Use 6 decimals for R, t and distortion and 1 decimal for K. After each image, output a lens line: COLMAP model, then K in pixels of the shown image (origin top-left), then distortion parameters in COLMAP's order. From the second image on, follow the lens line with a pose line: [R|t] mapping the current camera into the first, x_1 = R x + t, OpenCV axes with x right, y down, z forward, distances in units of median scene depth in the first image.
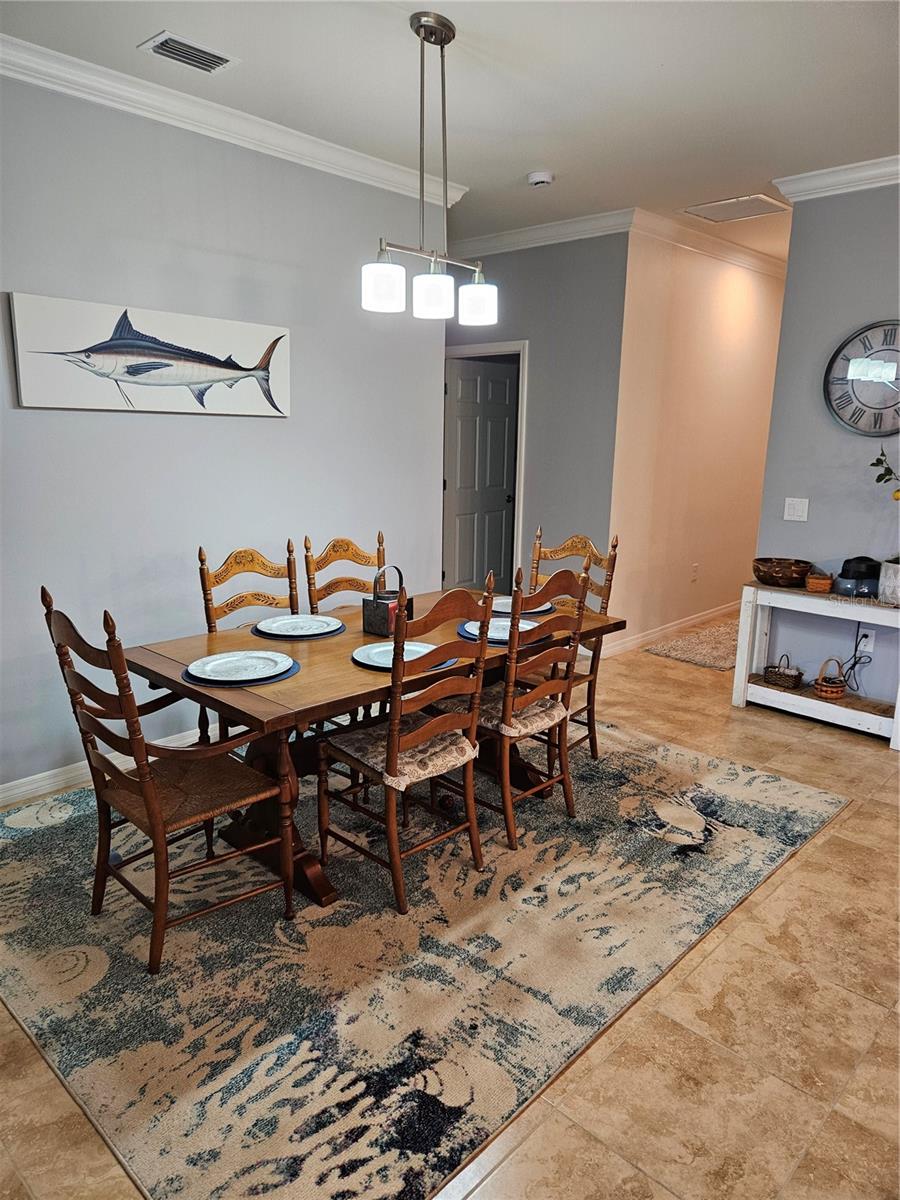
lens RADIAL K [[803.3, 0, 450.0], [0, 803.3, 600.0], [0, 0, 1]] dist [0.076601, -0.068672]
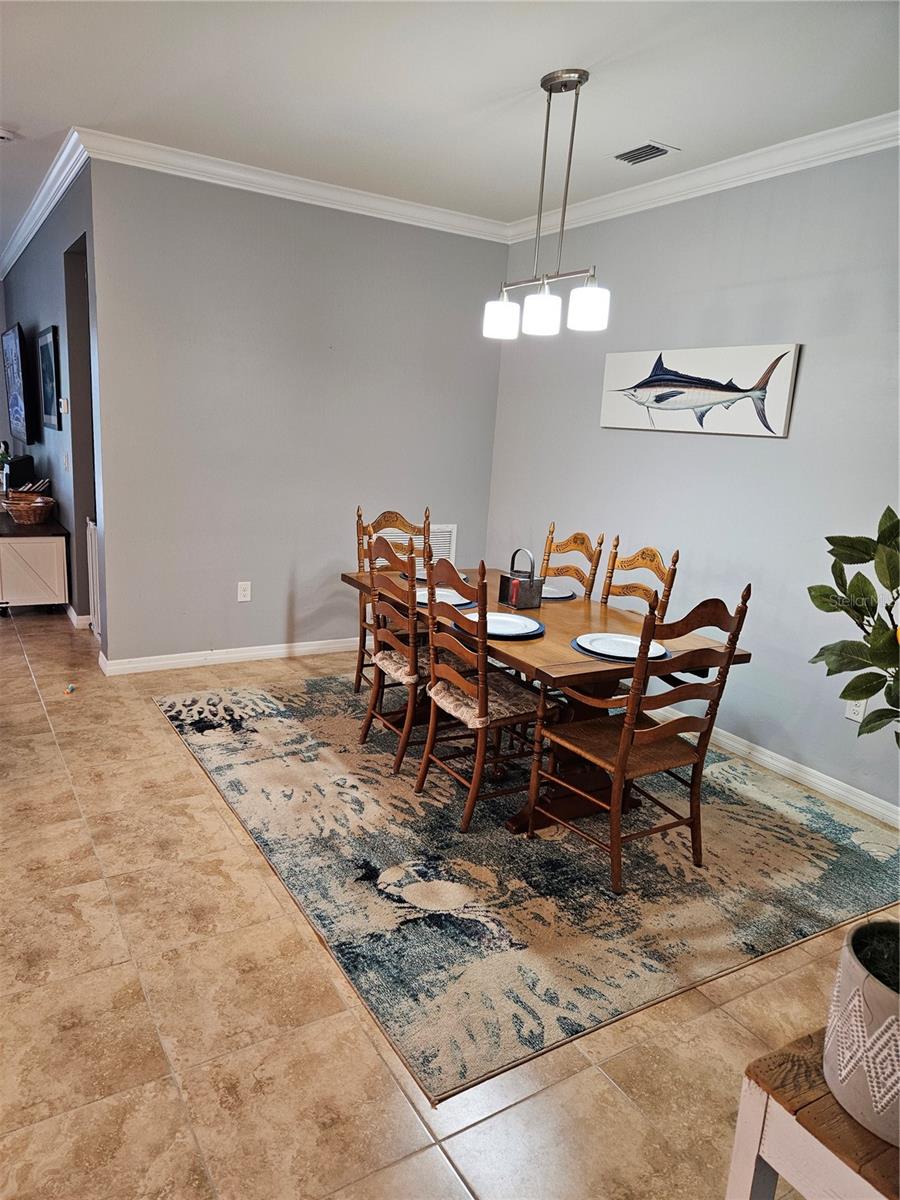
lens RADIAL K [[803.3, 0, 450.0], [0, 803.3, 600.0], [0, 0, 1]] dist [0.076601, -0.068672]
pose [[-0.256693, 0.176692, -0.950204, 1.169761], [-0.266841, 0.931977, 0.245389, -0.252459], [0.928926, 0.316543, -0.192083, 1.243118]]
